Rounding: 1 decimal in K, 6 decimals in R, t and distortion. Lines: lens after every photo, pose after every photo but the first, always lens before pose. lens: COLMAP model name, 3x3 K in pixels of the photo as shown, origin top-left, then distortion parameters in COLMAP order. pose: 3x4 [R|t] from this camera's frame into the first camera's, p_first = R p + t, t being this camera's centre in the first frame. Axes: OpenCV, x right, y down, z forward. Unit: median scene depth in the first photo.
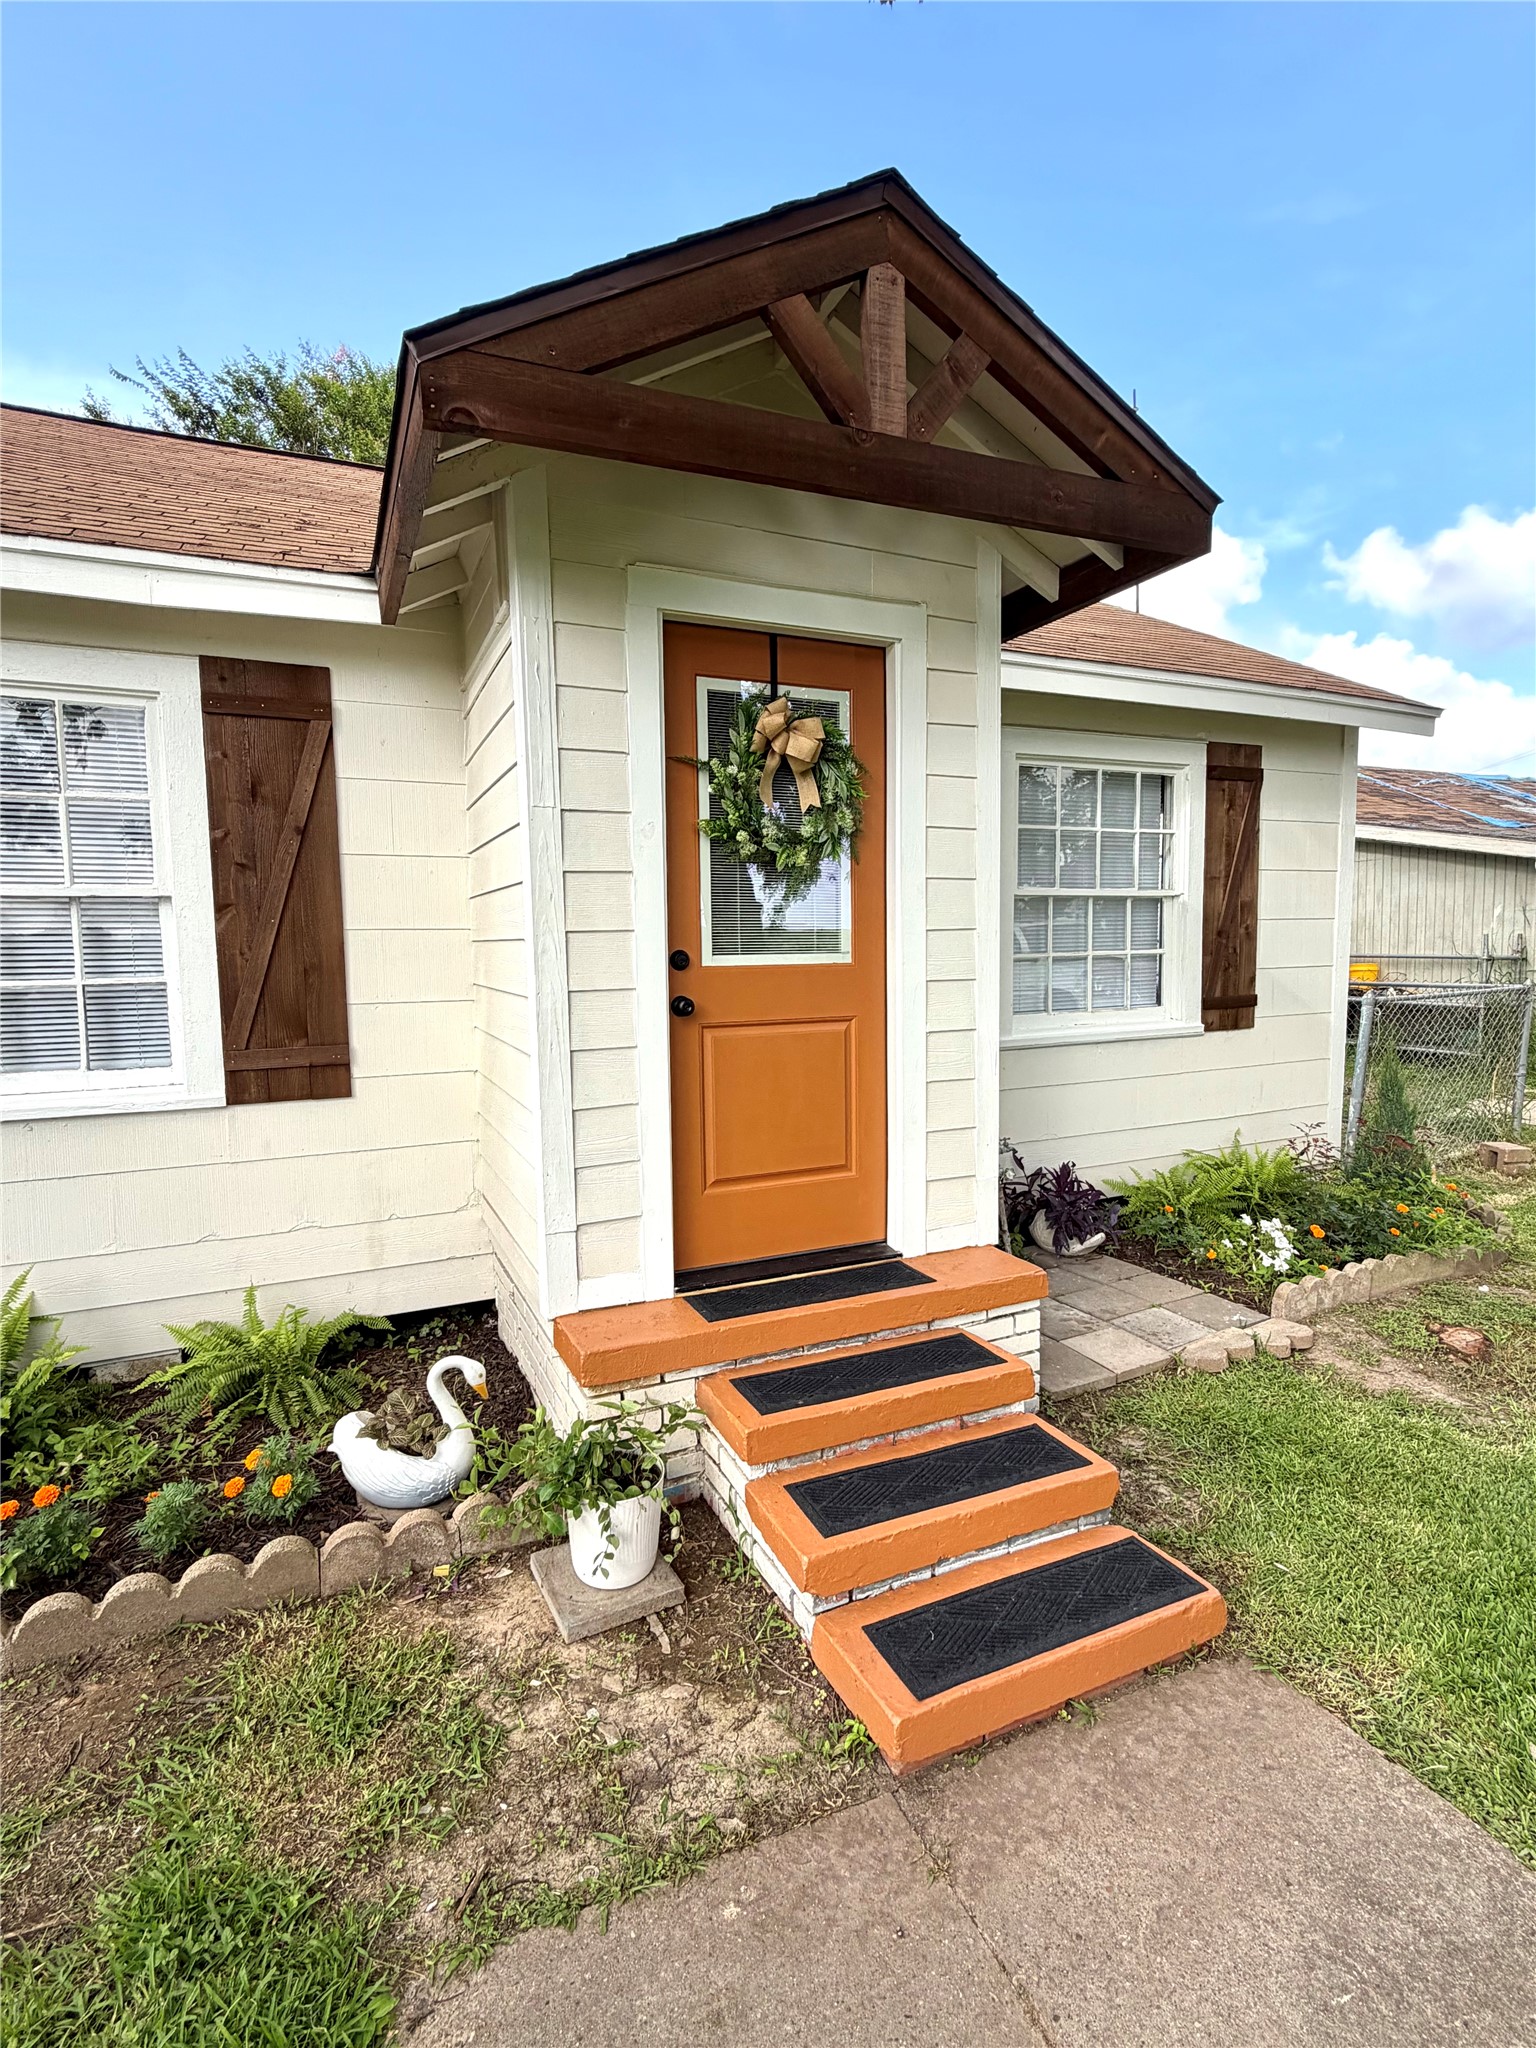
lens RADIAL K [[973.6, 0, 768.0], [0, 973.6, 1024.0], [0, 0, 1]] dist [-0.000314, -0.002028]
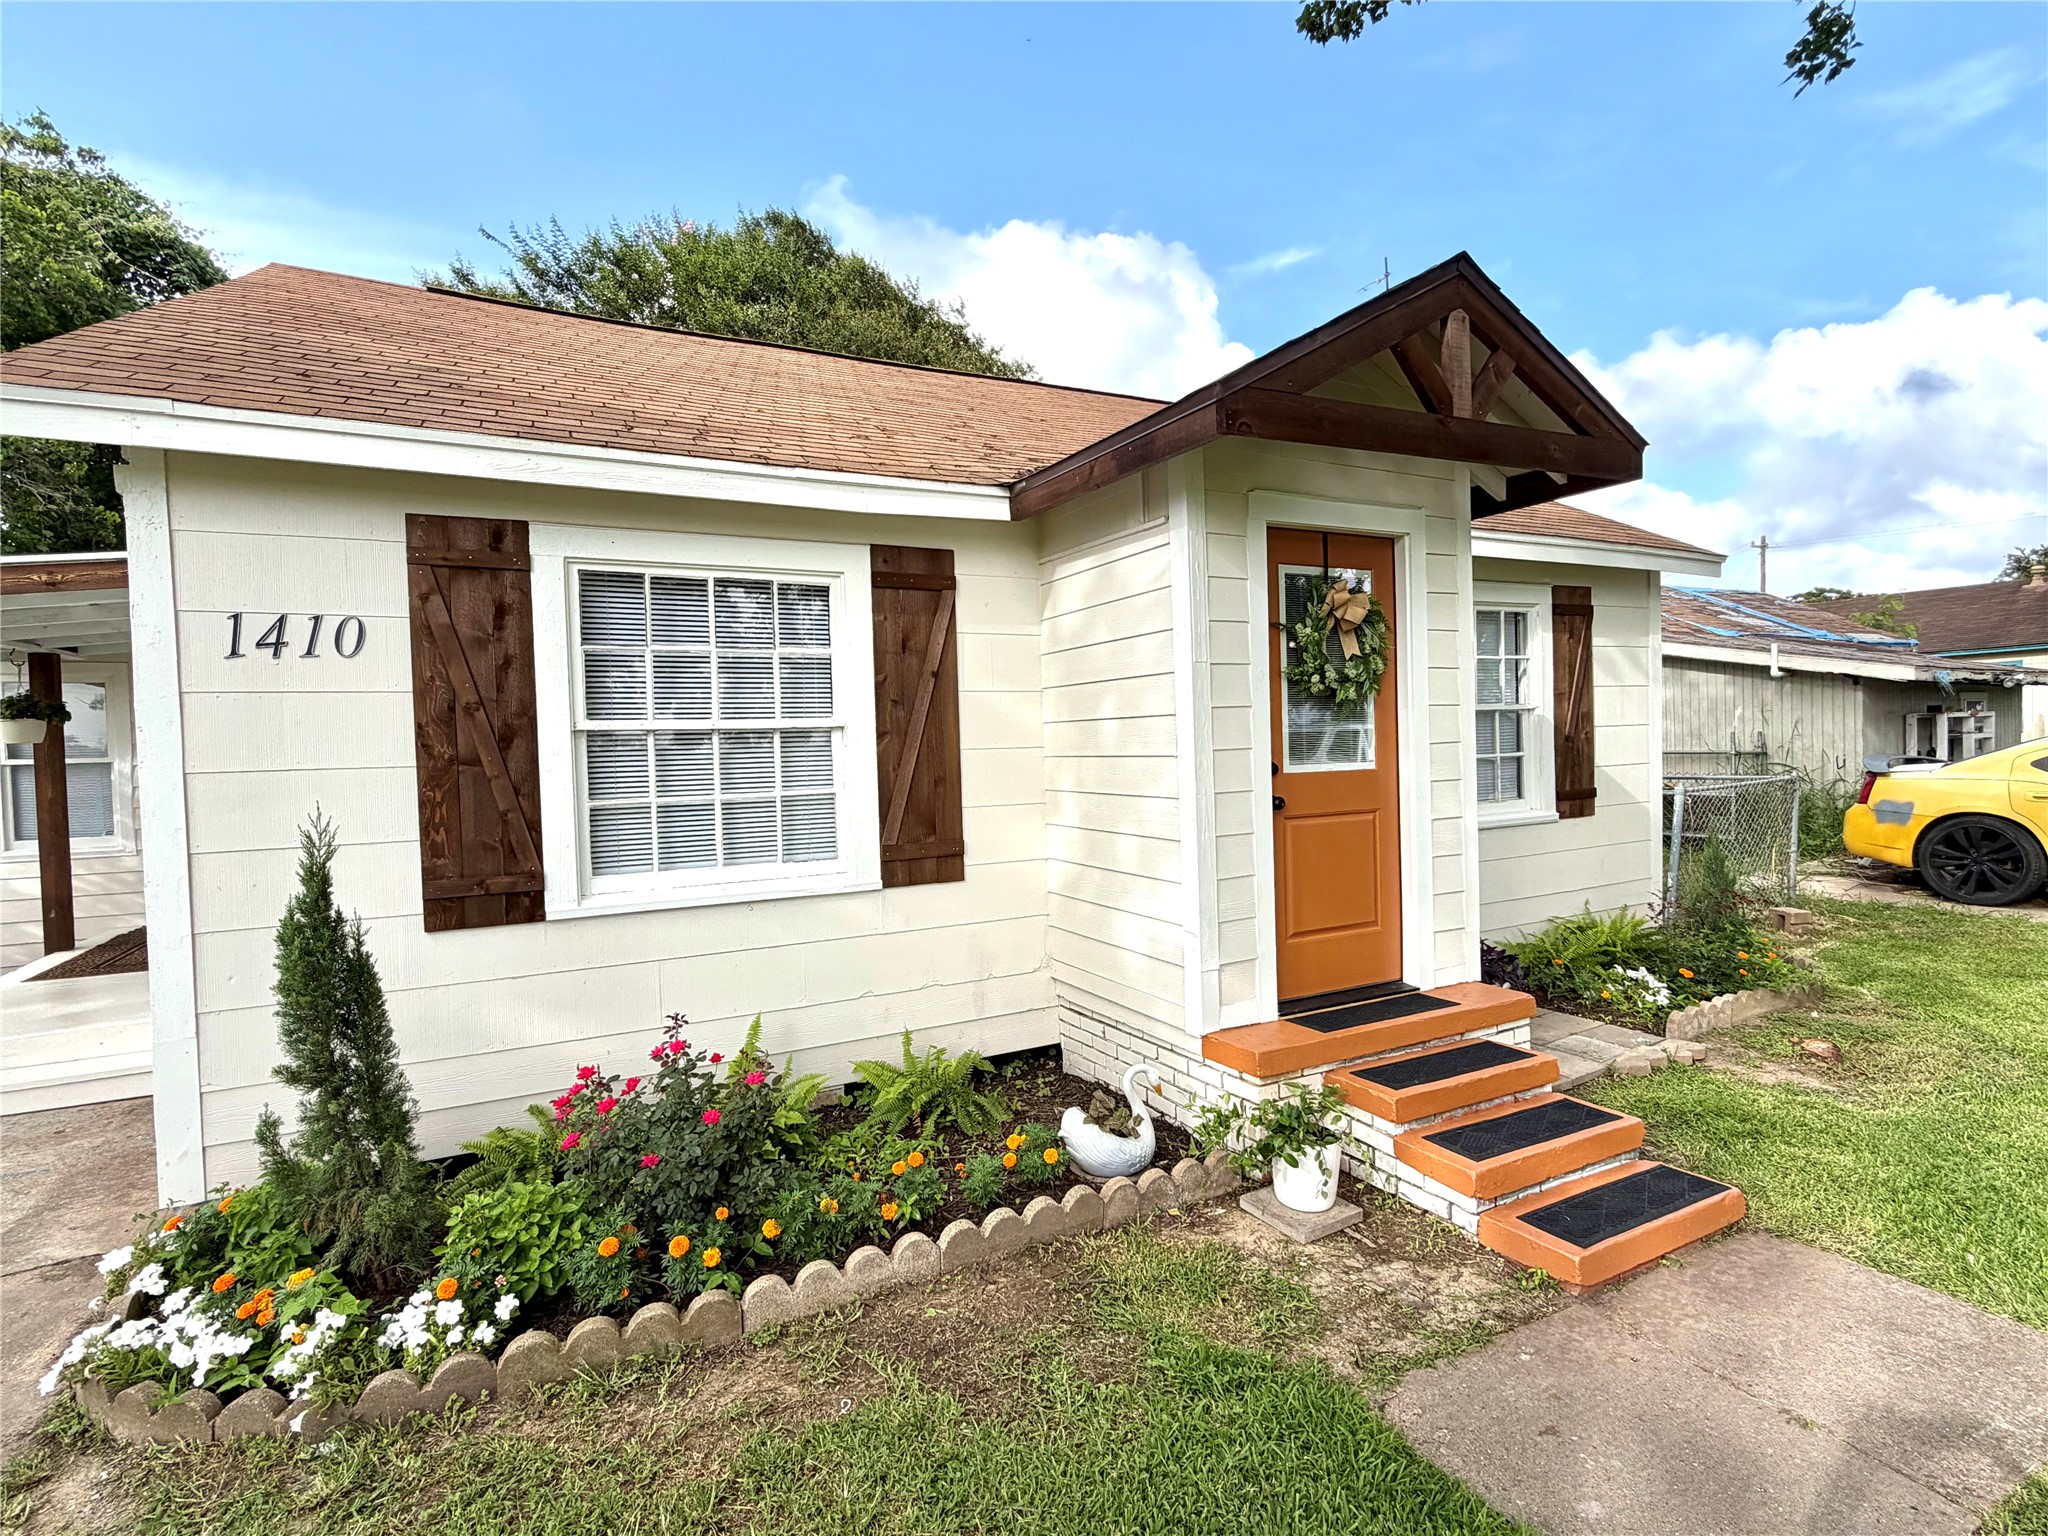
lens RADIAL K [[973.6, 0, 1024.0], [0, 973.6, 768.0], [0, 0, 1]] dist [-0.000314, -0.002028]
pose [[0.998754, -0.017244, 0.046840, -0.446654], [0.020081, 0.997949, -0.060787, 0.007610], [-0.045696, 0.061652, 0.997051, -0.305346]]
